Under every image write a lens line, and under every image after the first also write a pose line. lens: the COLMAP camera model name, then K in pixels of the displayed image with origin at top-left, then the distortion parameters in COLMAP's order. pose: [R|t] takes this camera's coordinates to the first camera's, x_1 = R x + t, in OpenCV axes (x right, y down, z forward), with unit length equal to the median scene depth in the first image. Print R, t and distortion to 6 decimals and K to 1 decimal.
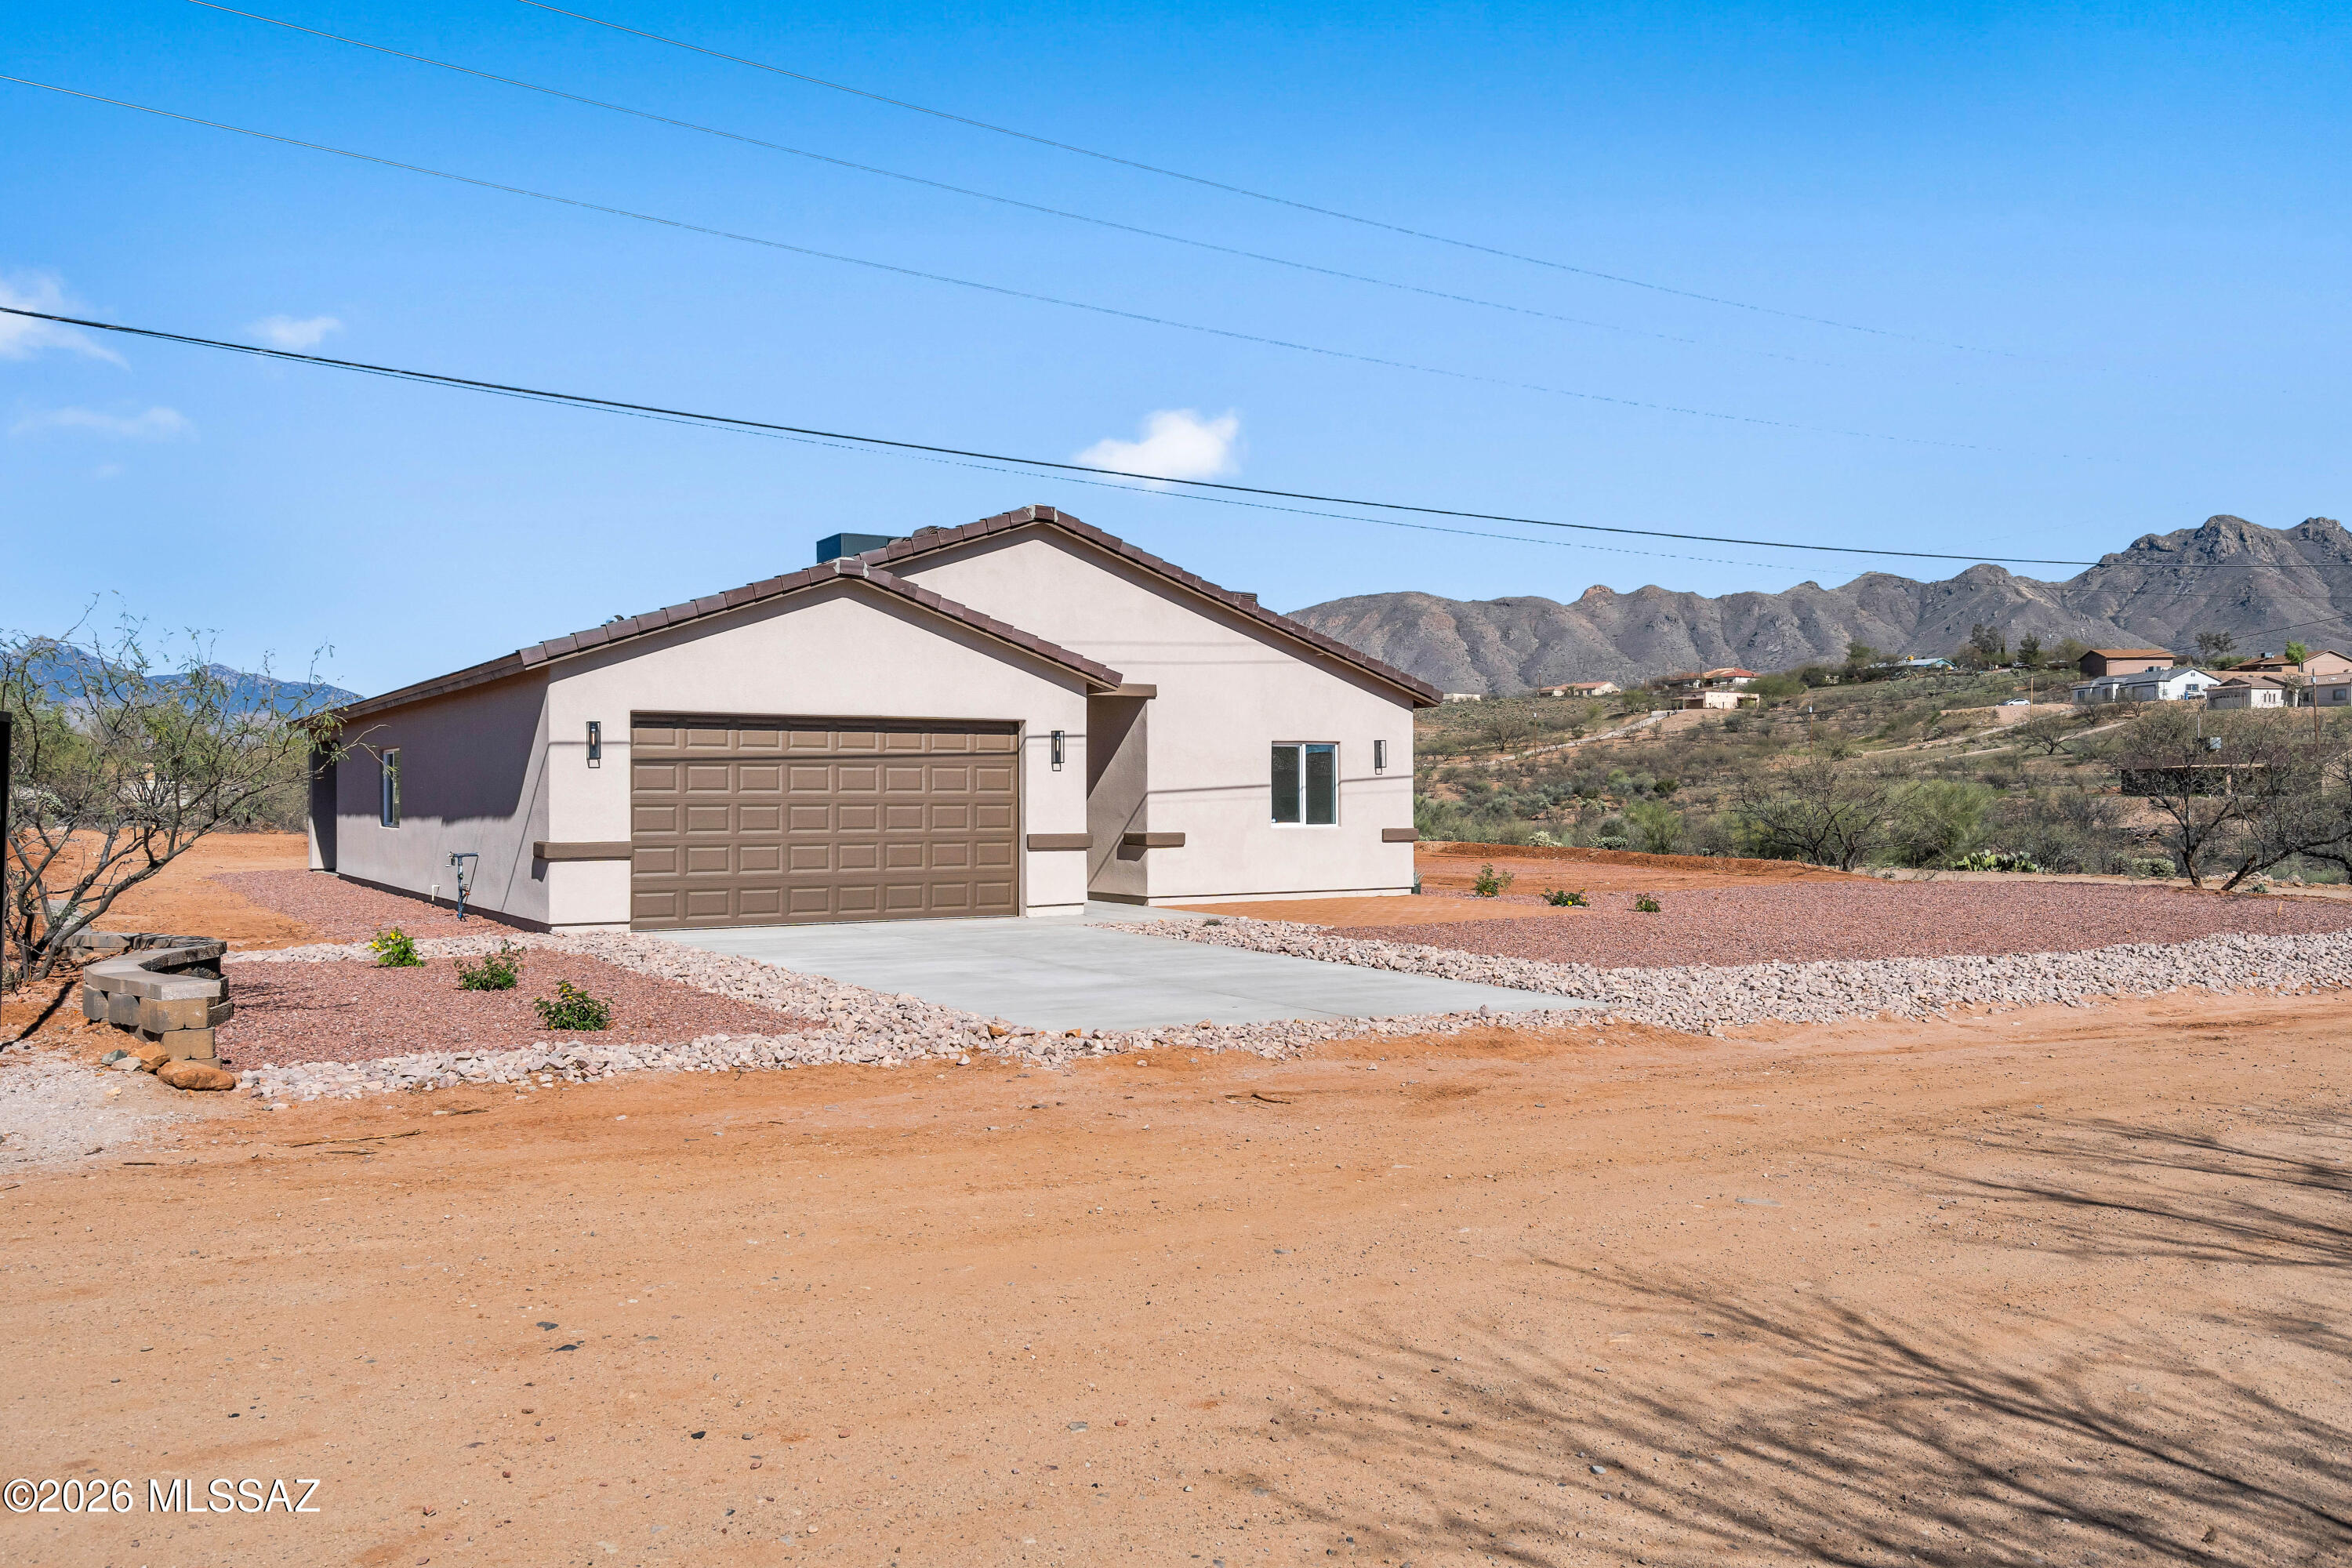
lens RADIAL K [[1748.3, 0, 1140.9], [0, 1748.3, 786.9], [0, 0, 1]] dist [-0.001227, 0.000072]
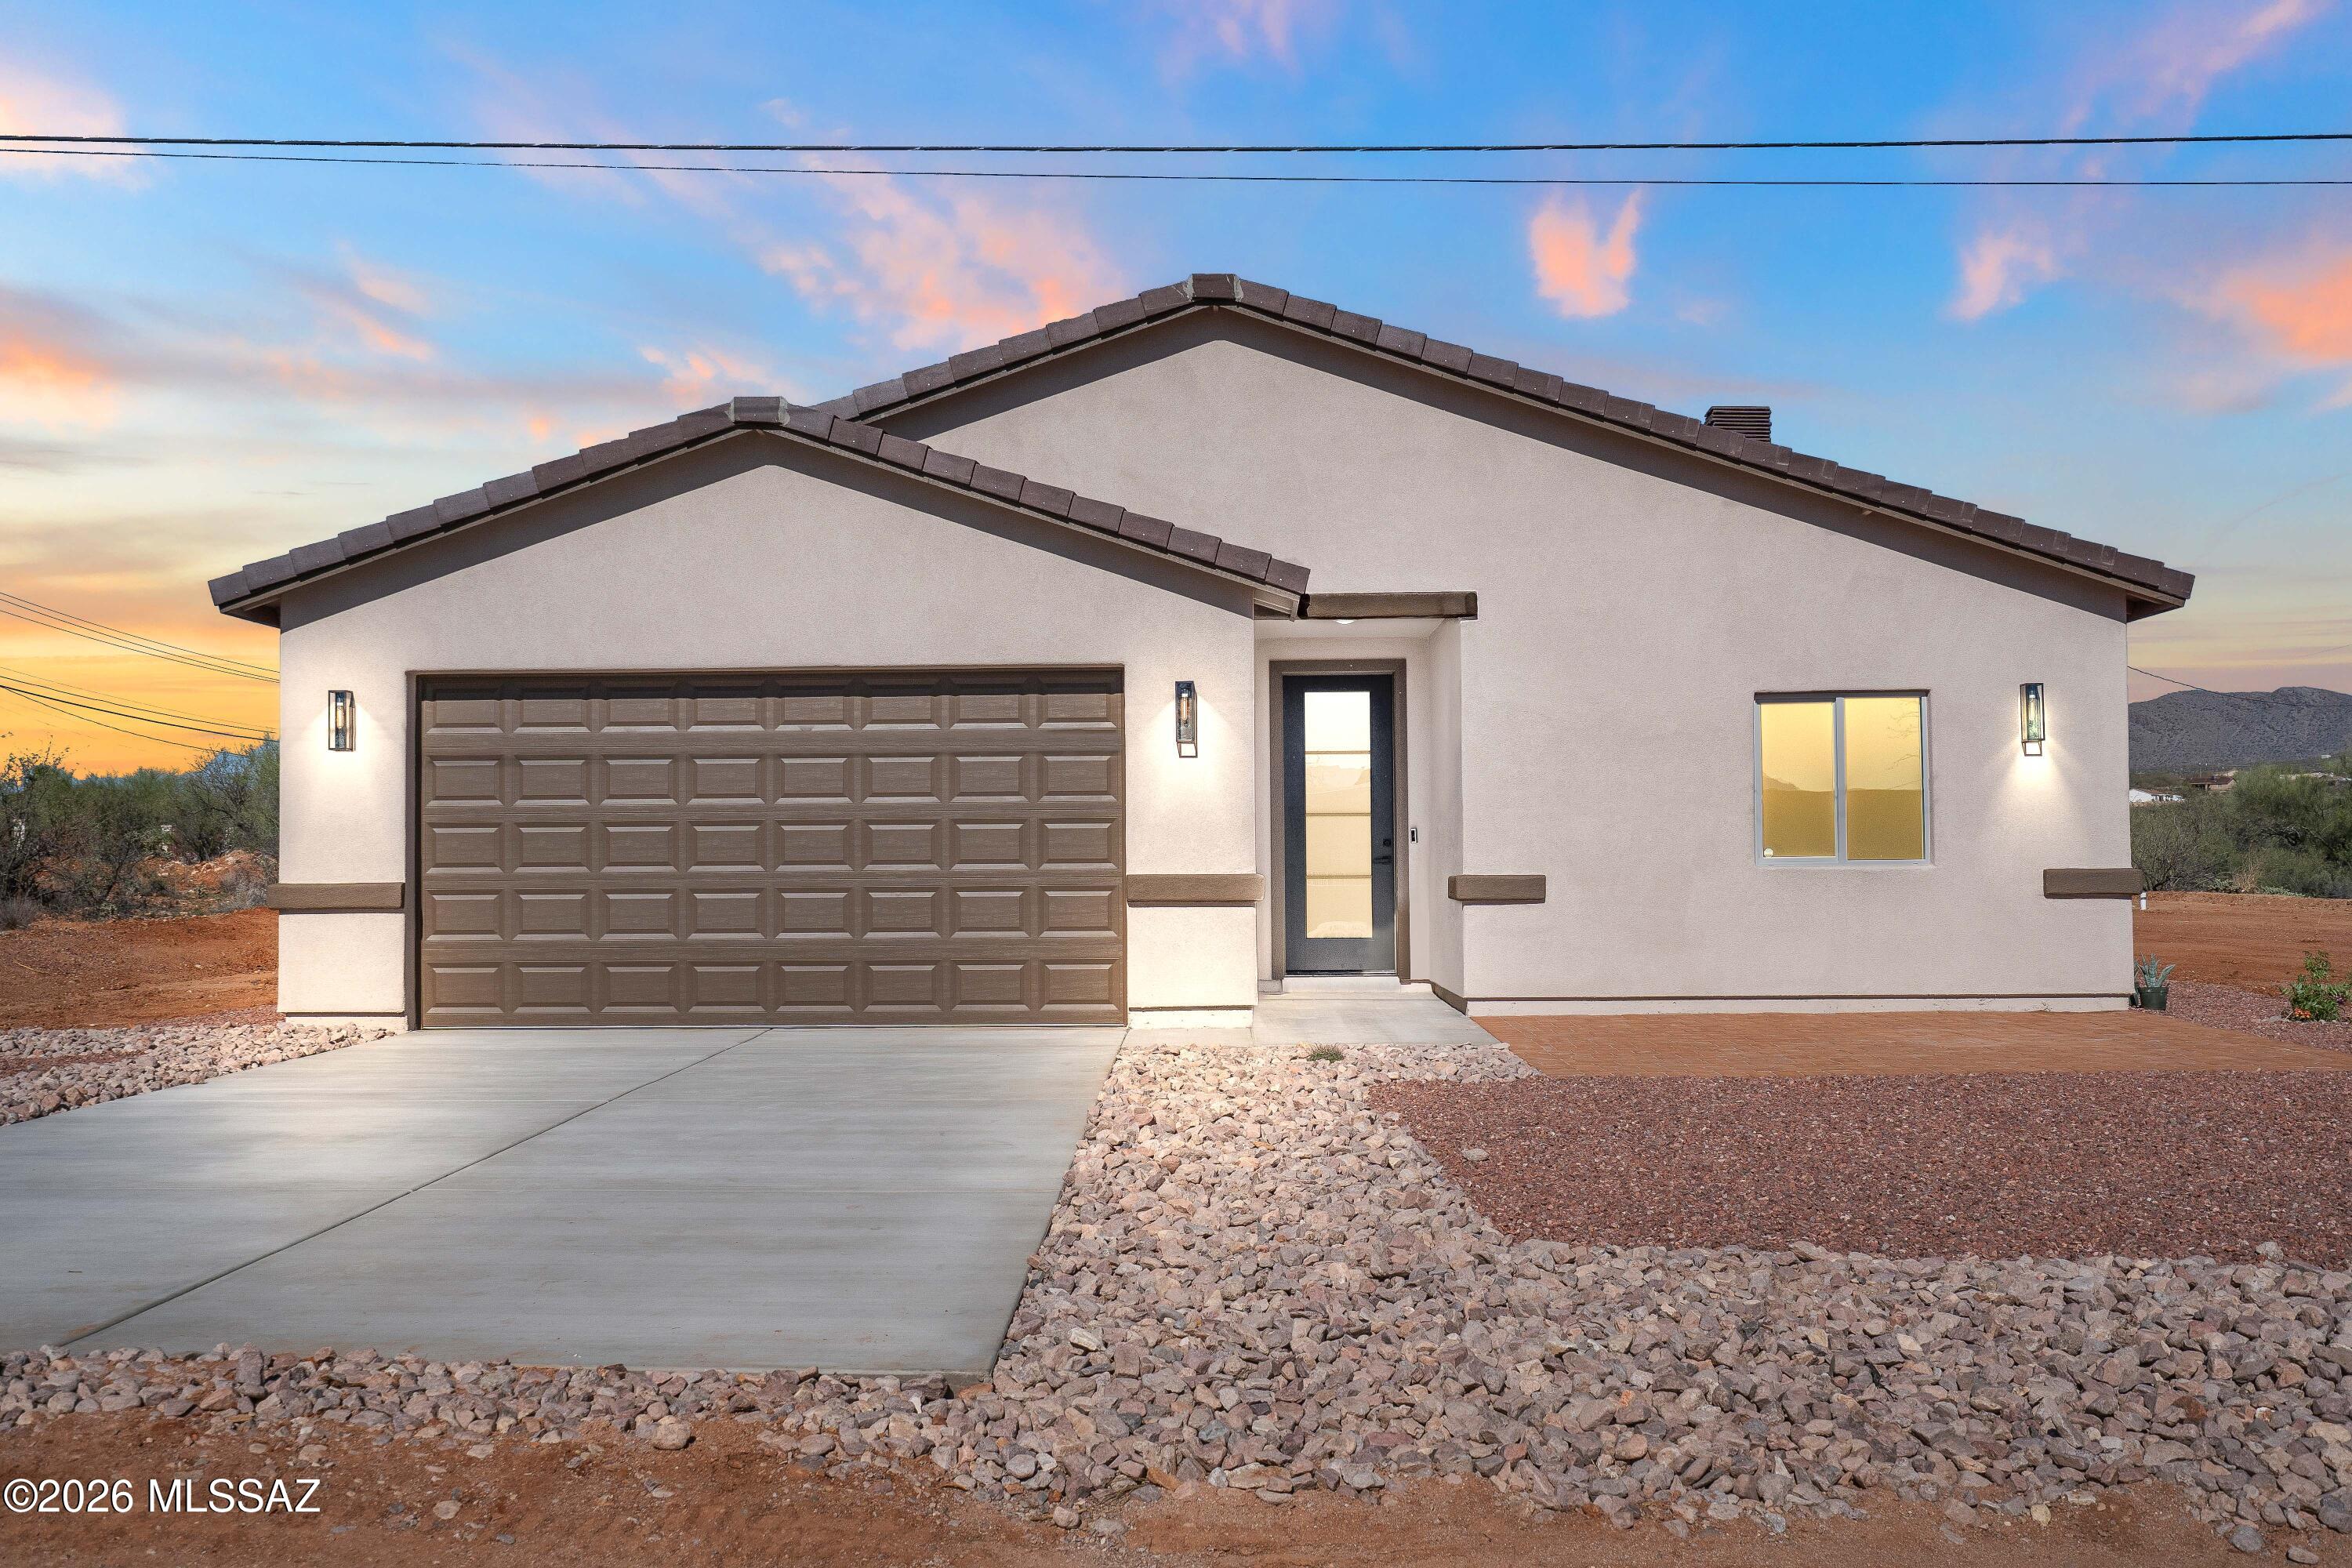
lens RADIAL K [[2329.1, 0, 1176.8], [0, 2329.1, 739.6], [0, 0, 1]] dist [-0.007467, 0.001172]
pose [[0.837013, -0.030673, -0.546322, 0.376114], [0.008868, 0.999057, -0.042506, 0.017643], [0.547111, 0.030733, 0.836496, 0.445482]]
